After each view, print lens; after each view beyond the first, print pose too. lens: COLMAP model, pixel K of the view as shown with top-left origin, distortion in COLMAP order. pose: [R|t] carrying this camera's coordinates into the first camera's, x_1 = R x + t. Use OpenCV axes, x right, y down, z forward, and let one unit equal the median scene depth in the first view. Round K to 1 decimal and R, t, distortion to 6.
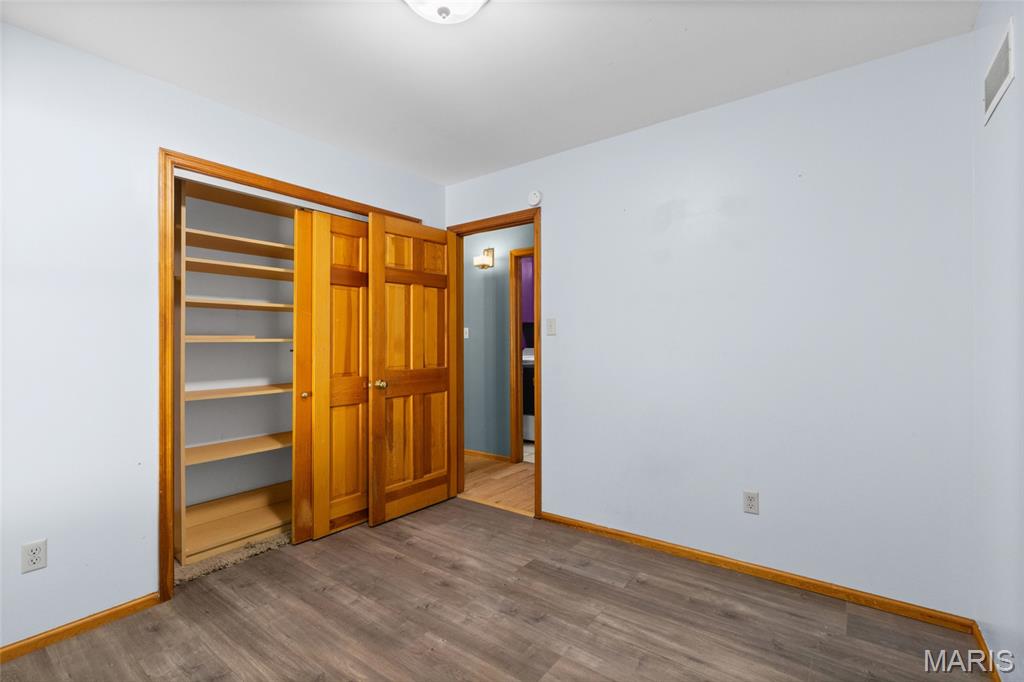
lens RADIAL K [[462.7, 0, 511.9], [0, 462.7, 340.3], [0, 0, 1]] dist [-0.002544, -0.000966]
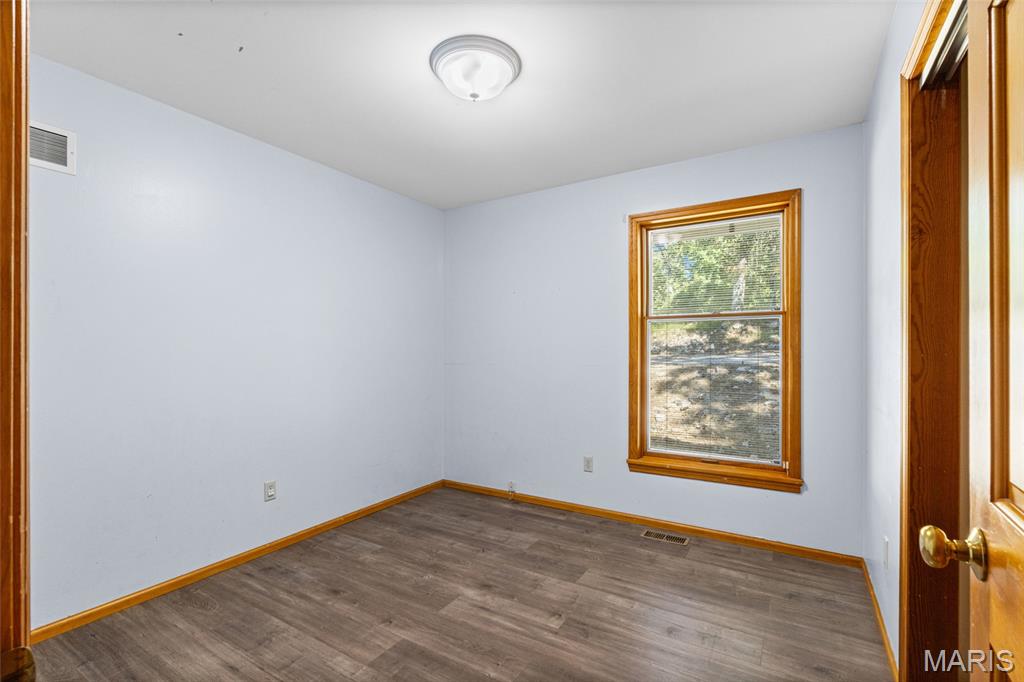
lens RADIAL K [[462.7, 0, 512.0], [0, 462.7, 343.9], [0, 0, 1]] dist [-0.002544, -0.000966]
pose [[-0.995806, 0.015222, -0.090215, -0.129261], [0.015837, 0.999856, -0.006104, -0.001372], [0.090109, -0.007507, -0.995904, 2.061388]]
